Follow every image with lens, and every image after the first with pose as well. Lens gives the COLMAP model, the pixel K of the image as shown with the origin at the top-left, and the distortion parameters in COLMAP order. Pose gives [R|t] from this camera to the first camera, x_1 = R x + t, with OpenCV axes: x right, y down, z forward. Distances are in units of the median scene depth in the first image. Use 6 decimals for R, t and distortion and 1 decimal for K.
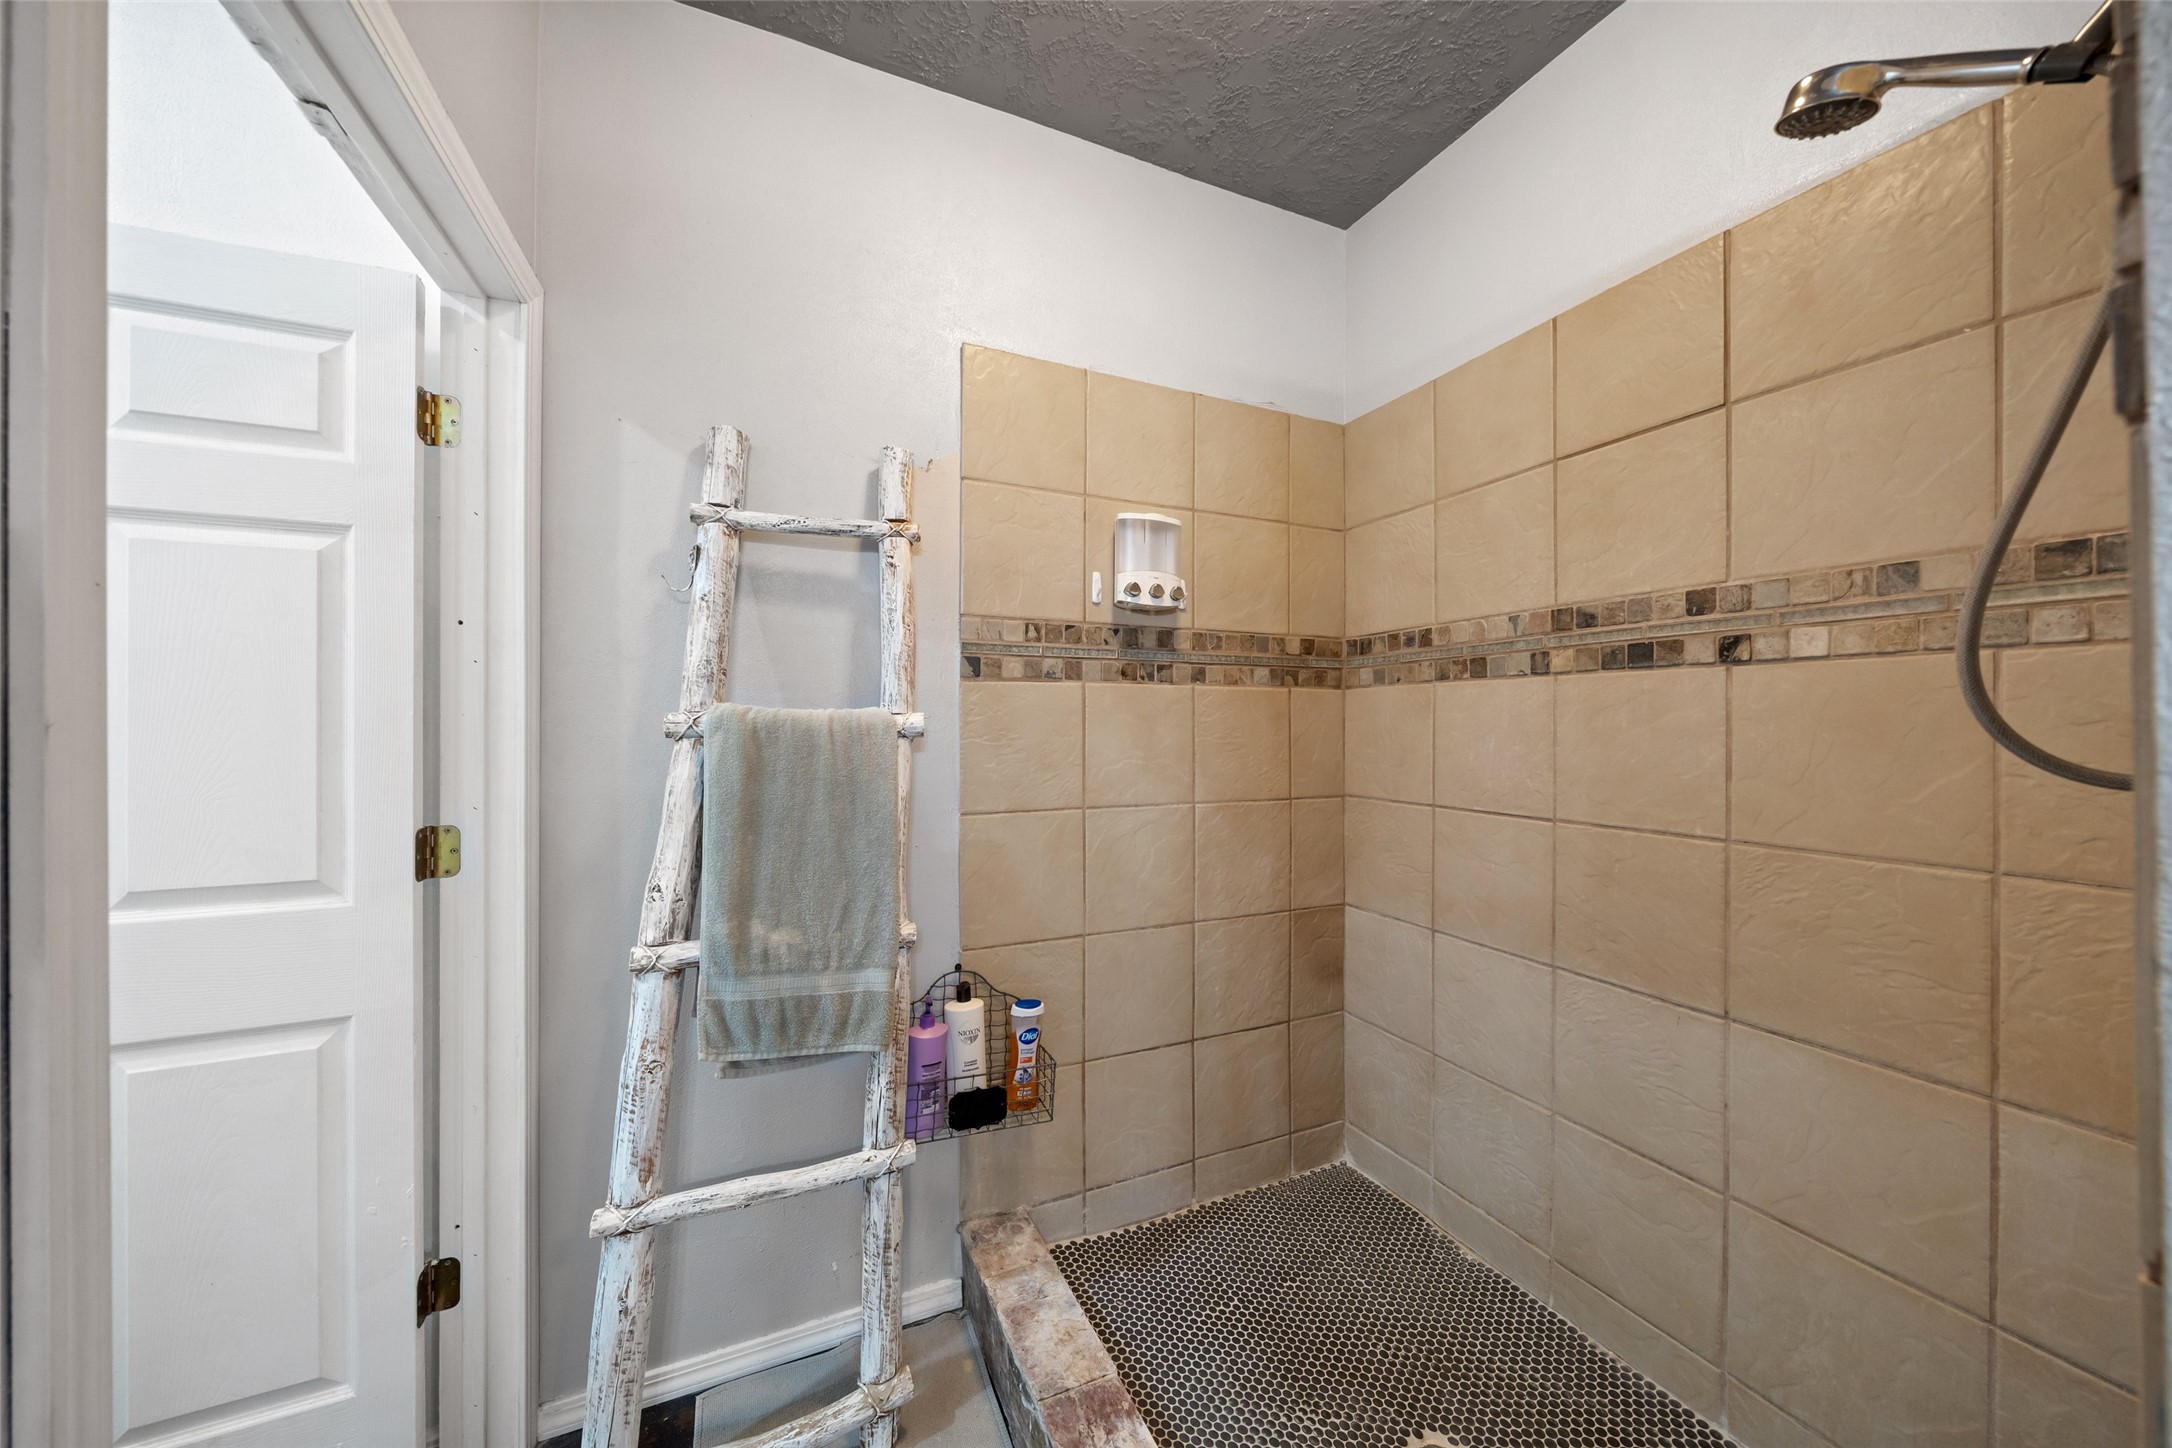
lens RADIAL K [[750.0, 0, 1086.0], [0, 750.0, 724.0], [0, 0, 1]] dist [-0.002104, -0.000291]
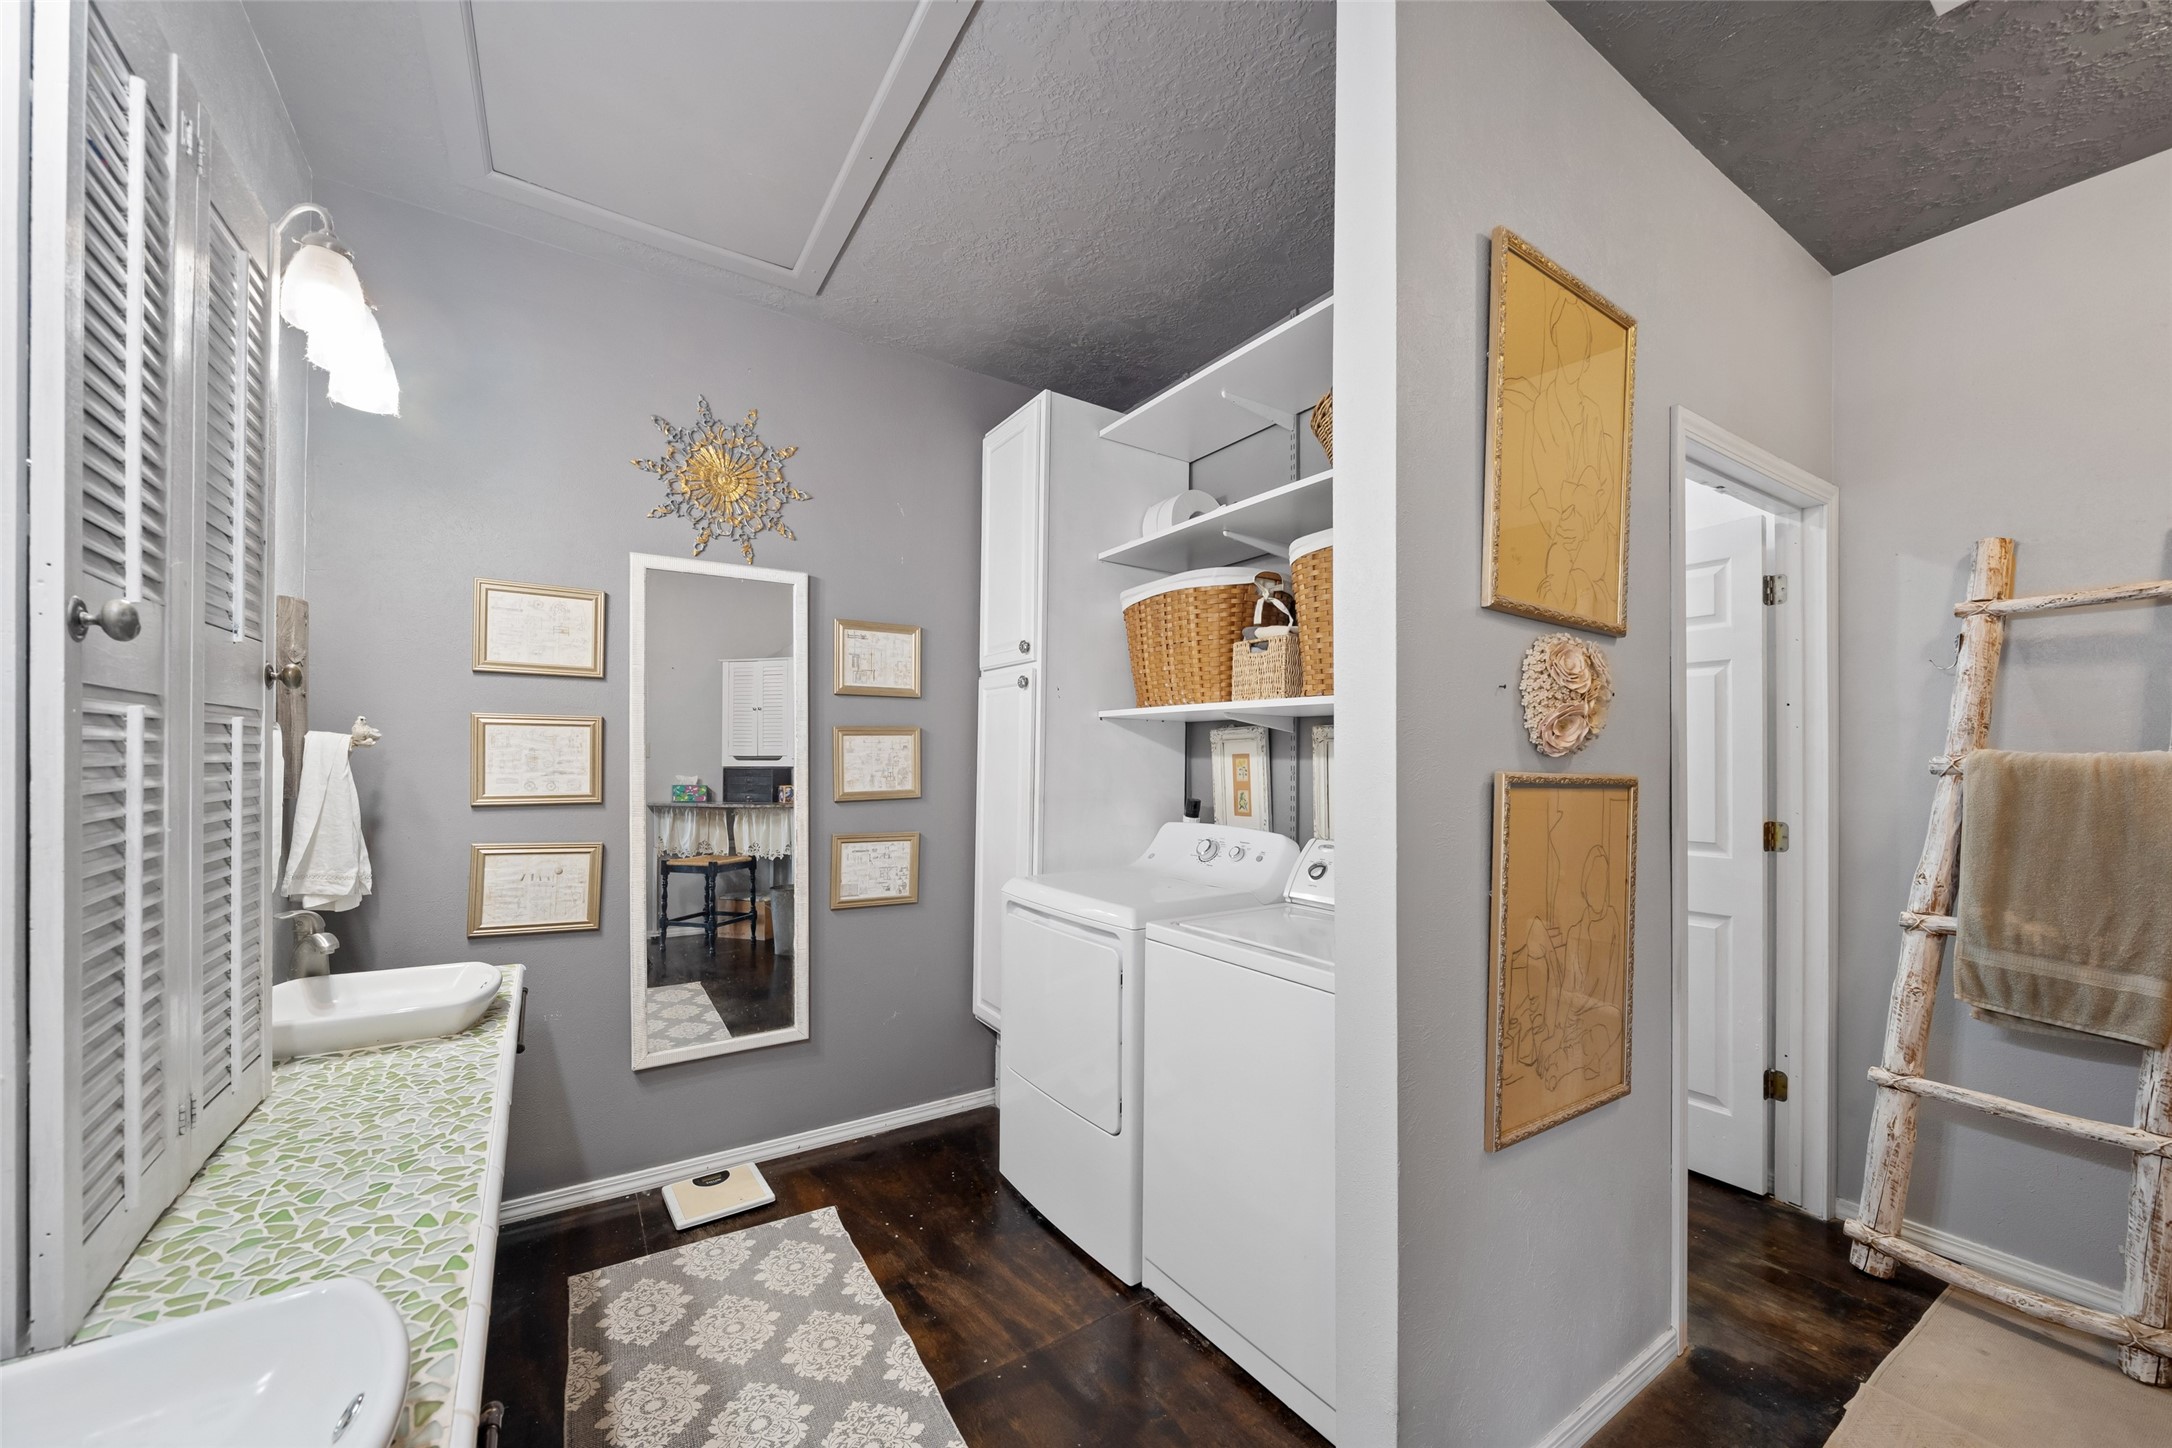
lens RADIAL K [[809.8, 0, 1083.5], [0, 809.8, 752.1], [0, 0, 1]] dist [-0.016956, 0.002078]
pose [[0.152300, -0.003406, -0.988328, 0.714416], [0.002425, 0.999992, -0.003073, -0.023235], [0.988331, -0.001929, 0.152307, -0.856485]]
